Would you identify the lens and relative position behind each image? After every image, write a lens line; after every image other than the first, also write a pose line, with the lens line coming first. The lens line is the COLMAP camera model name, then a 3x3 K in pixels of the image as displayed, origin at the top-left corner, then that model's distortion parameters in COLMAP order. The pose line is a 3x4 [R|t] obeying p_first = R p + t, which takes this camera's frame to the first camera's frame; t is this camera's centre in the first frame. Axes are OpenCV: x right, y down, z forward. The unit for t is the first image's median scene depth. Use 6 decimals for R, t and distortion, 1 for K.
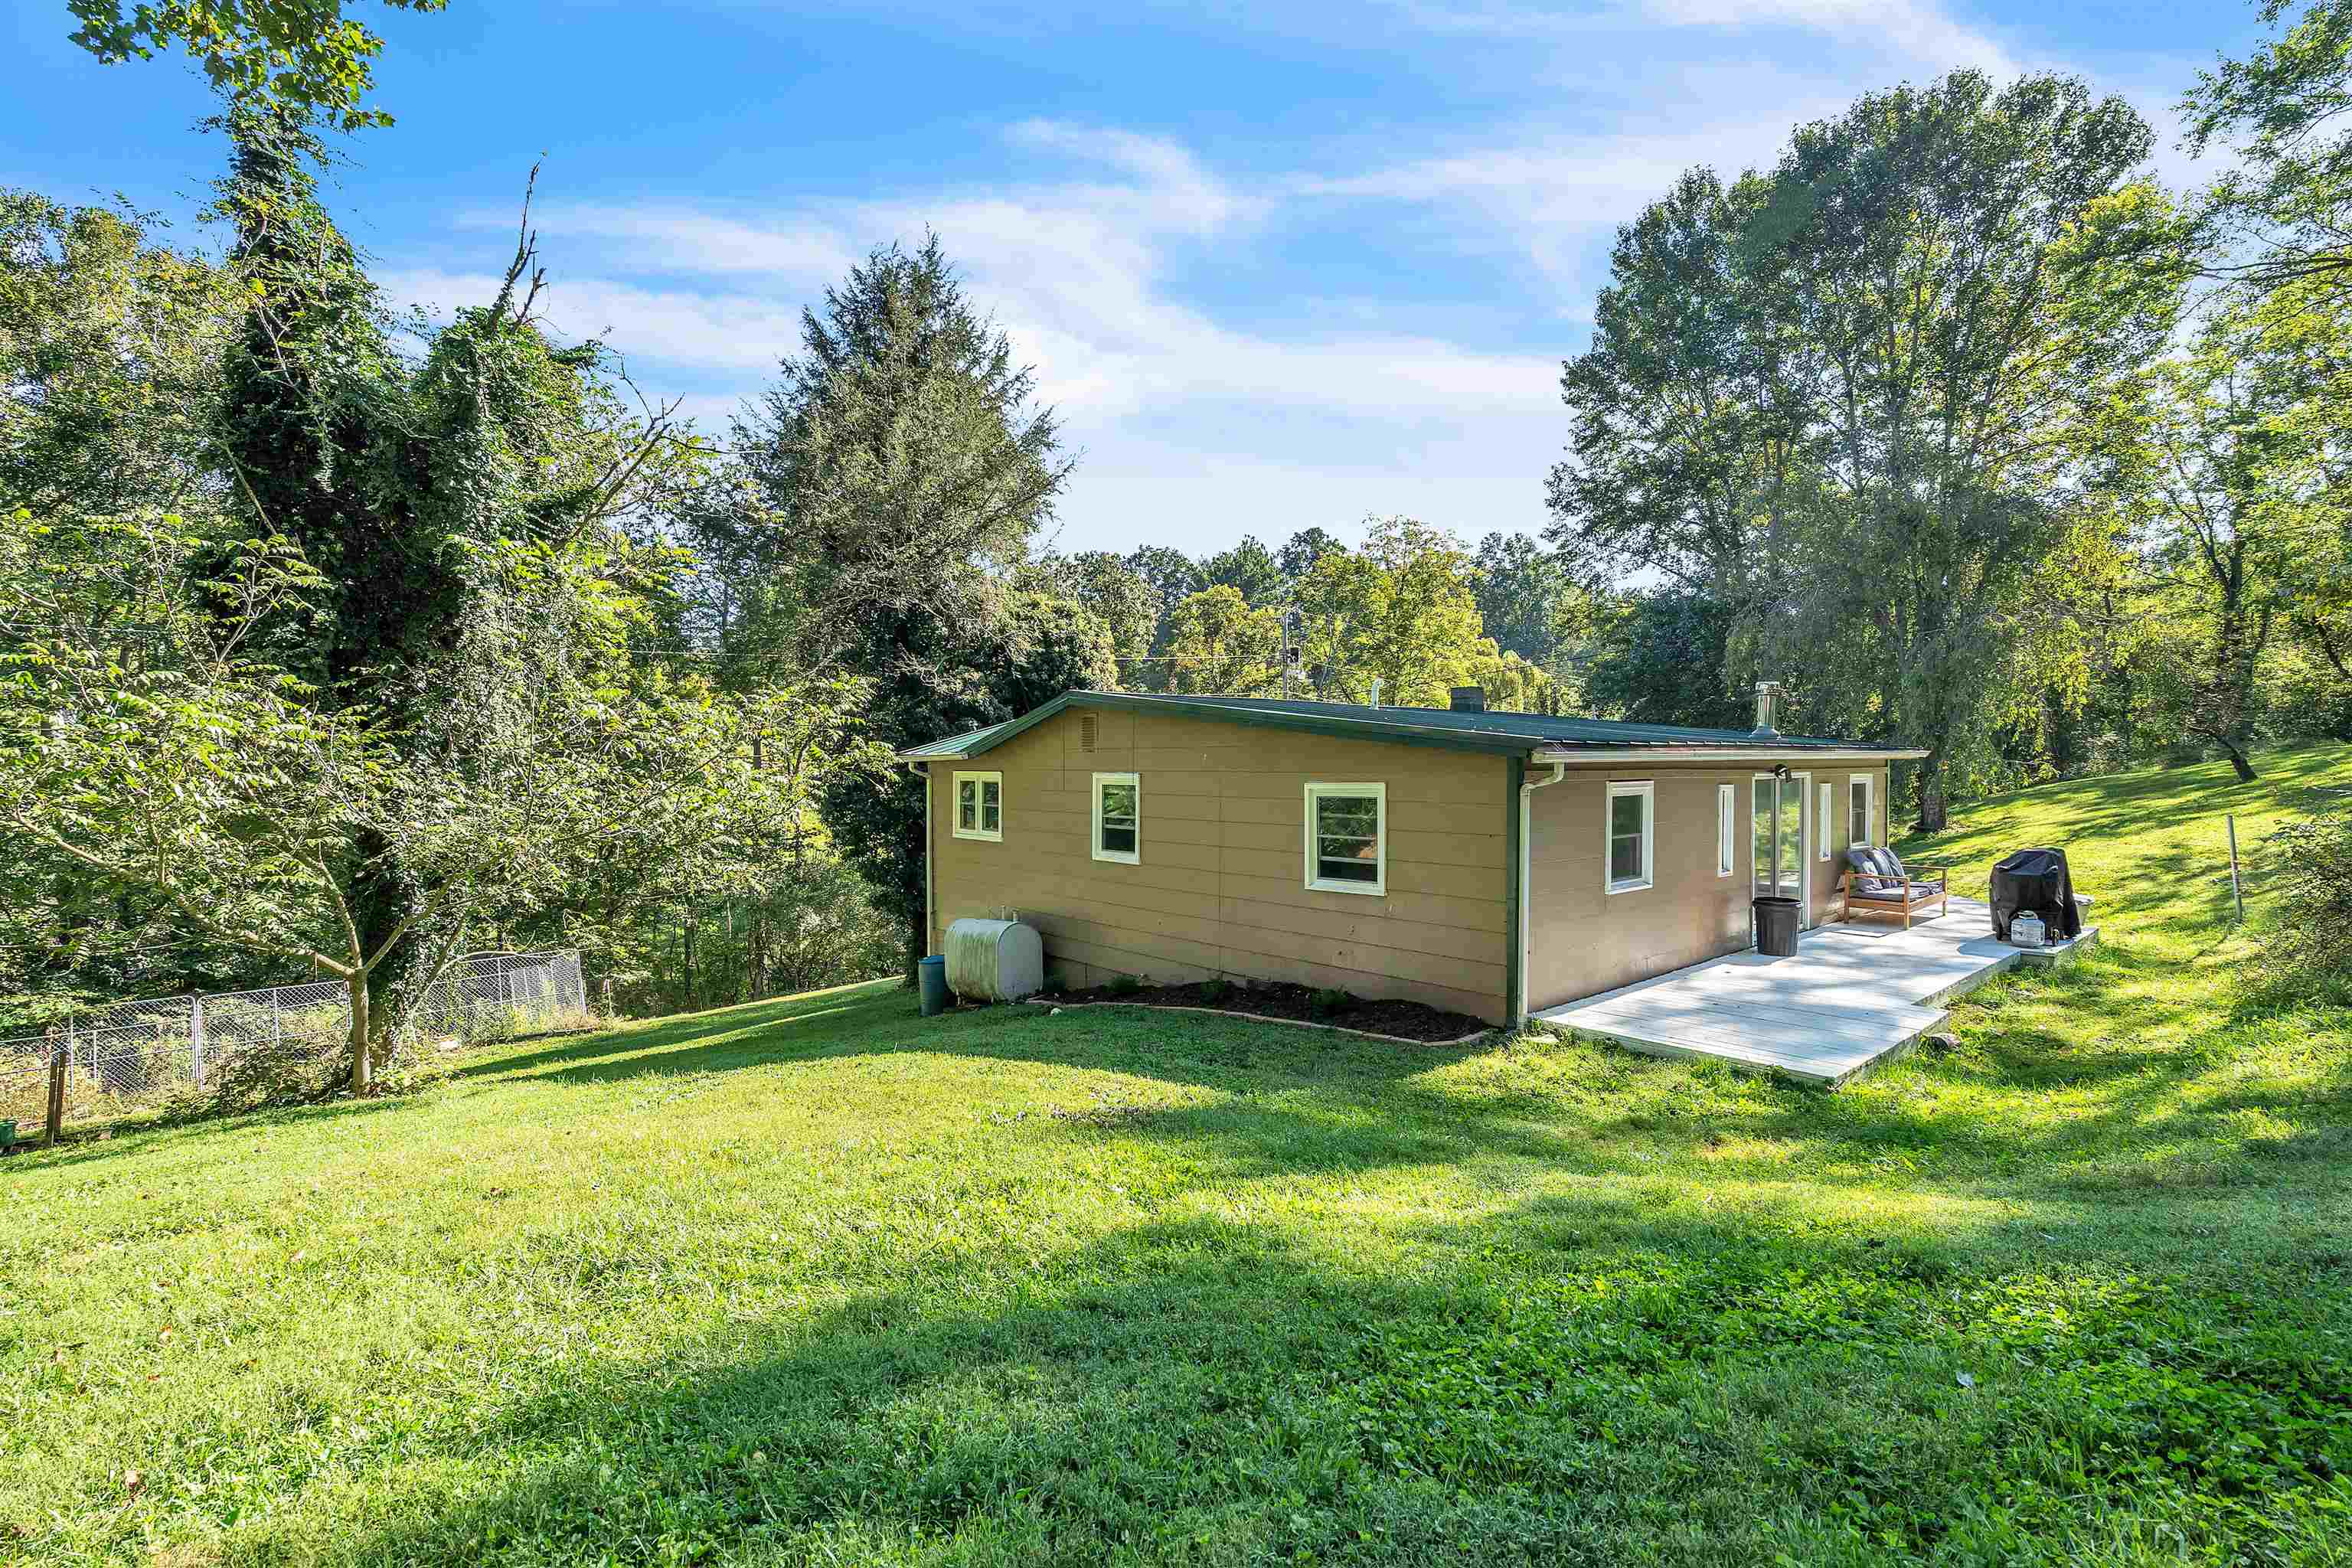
lens RADIAL K [[1070.7, 0, 1176.0], [0, 1070.7, 784.0], [0, 0, 1]] dist [0.001756, 0.000652]
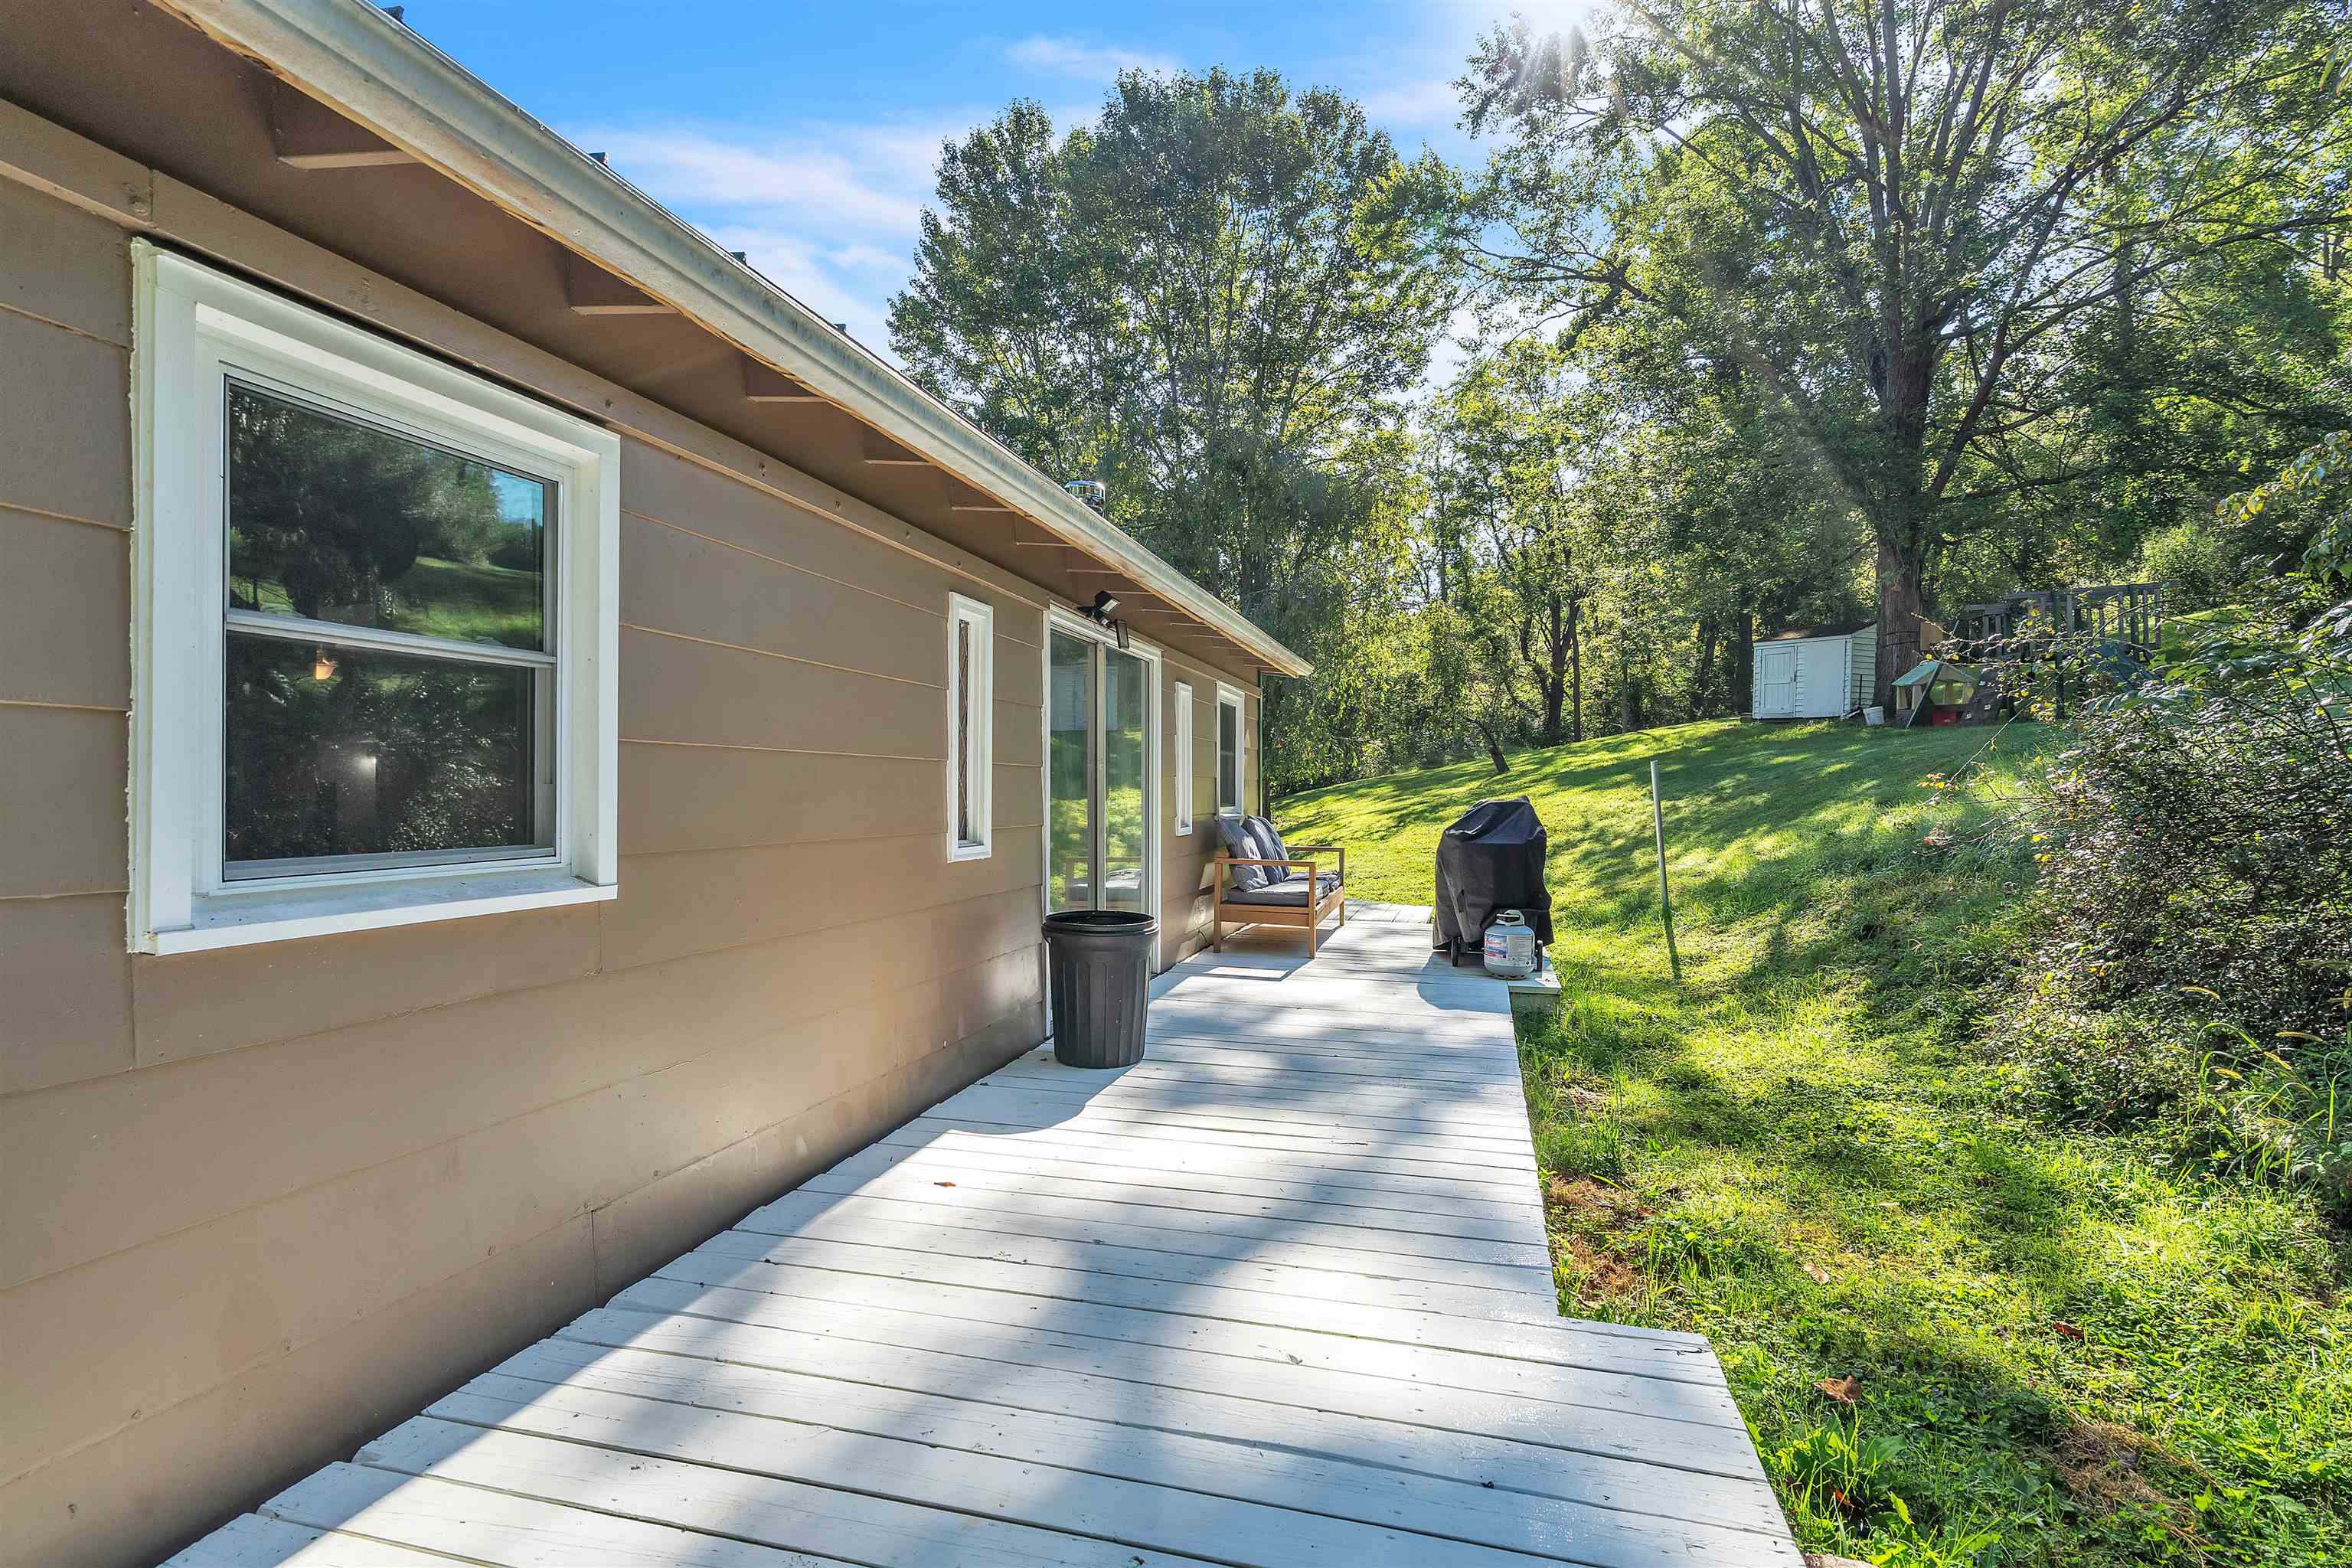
lens RADIAL K [[1070.7, 0, 1176.0], [0, 1070.7, 784.0], [0, 0, 1]] dist [0.001756, 0.000652]
pose [[0.840688, 0.007500, 0.541468, 0.300725], [0.007352, 0.999654, -0.025260, 0.056190], [-0.541470, 0.025217, 0.840342, 0.528589]]
